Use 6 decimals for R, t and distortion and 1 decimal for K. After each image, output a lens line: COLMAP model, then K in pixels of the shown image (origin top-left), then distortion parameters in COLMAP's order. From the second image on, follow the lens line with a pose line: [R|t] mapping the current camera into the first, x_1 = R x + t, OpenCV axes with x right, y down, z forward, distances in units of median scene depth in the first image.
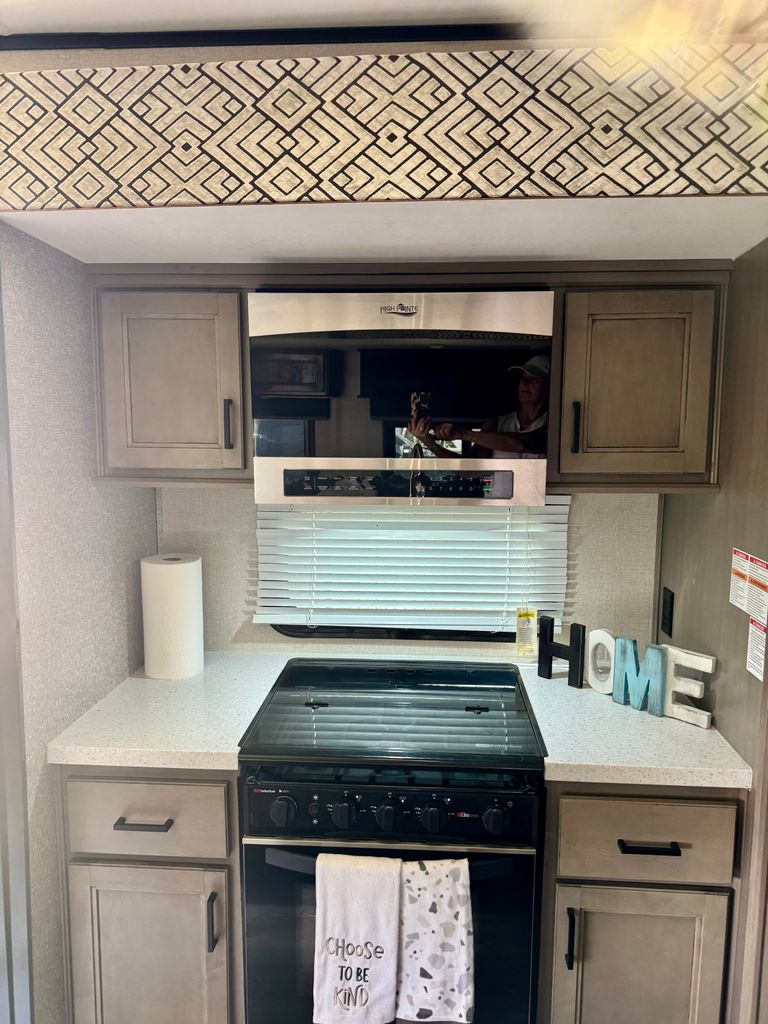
lens RADIAL K [[728.1, 0, 382.5], [0, 728.1, 507.4], [0, 0, 1]] dist [0.012962, -0.022142]
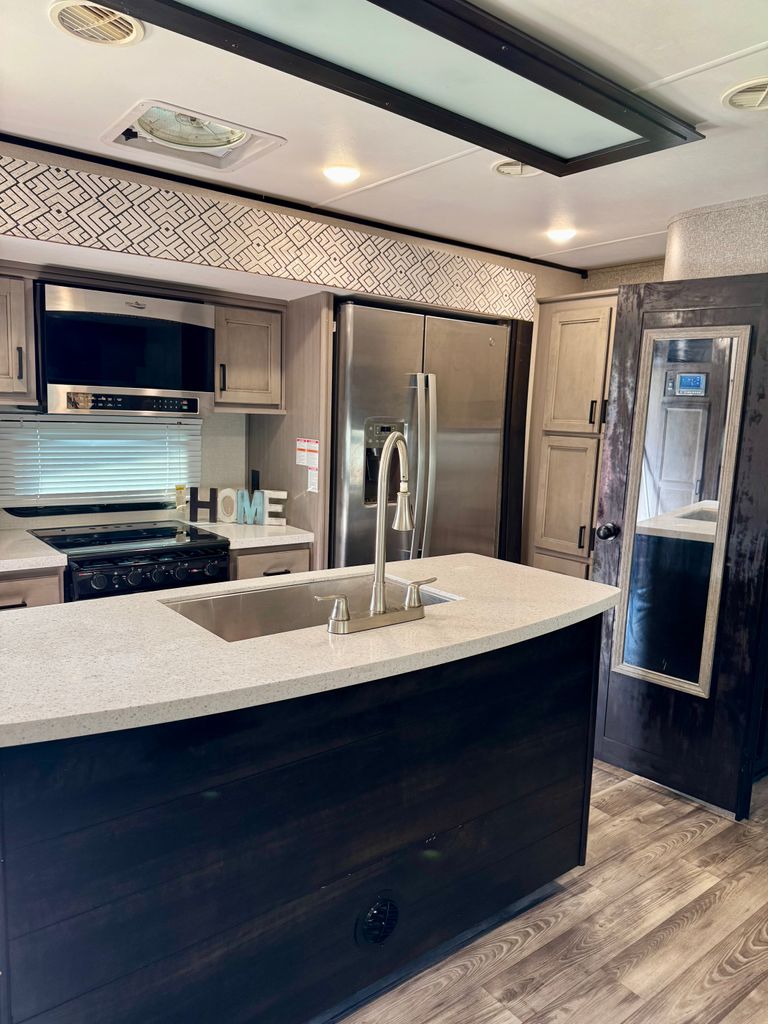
lens RADIAL K [[728.1, 0, 384.9], [0, 728.1, 515.3], [0, 0, 1]] dist [0.012962, -0.022142]
pose [[0.740223, -0.078696, 0.667740, -0.952844], [0.050835, 0.996835, 0.061128, 0.209525], [-0.670437, -0.011304, 0.741881, -0.950660]]
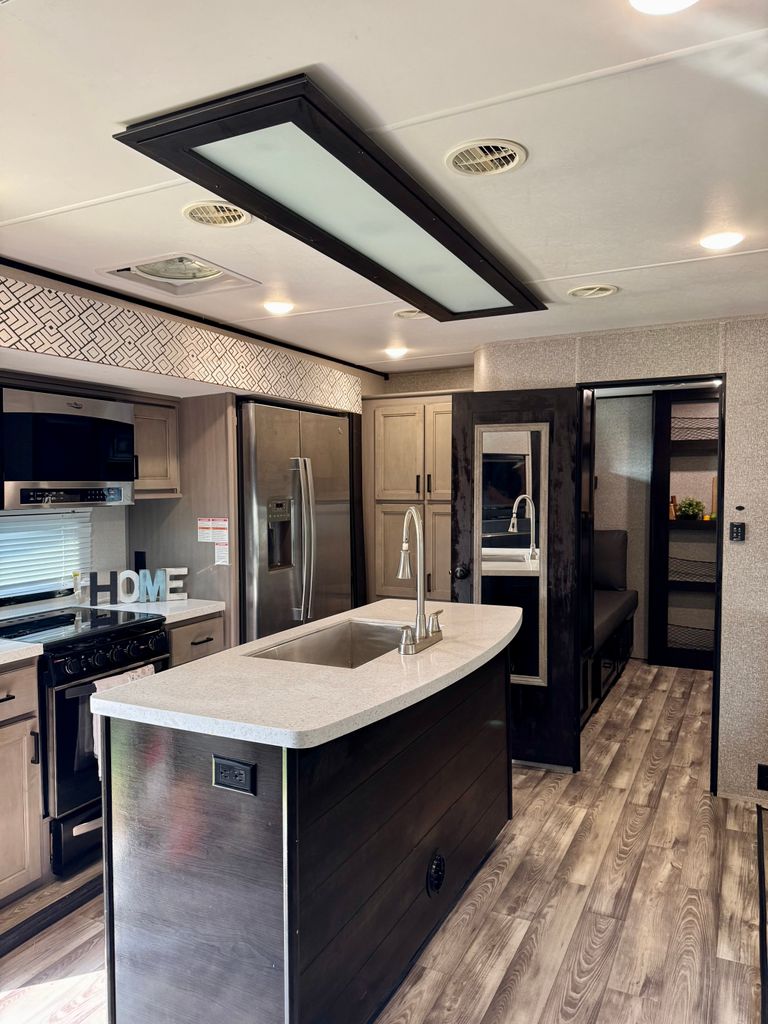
lens RADIAL K [[728.1, 0, 387.4], [0, 728.1, 511.2], [0, 0, 1]] dist [0.012962, -0.022142]
pose [[0.377372, -0.046510, 0.924893, -1.833981], [0.122339, 0.992488, -0.000007, 0.139223], [-0.917945, 0.113153, 0.380227, -0.600511]]
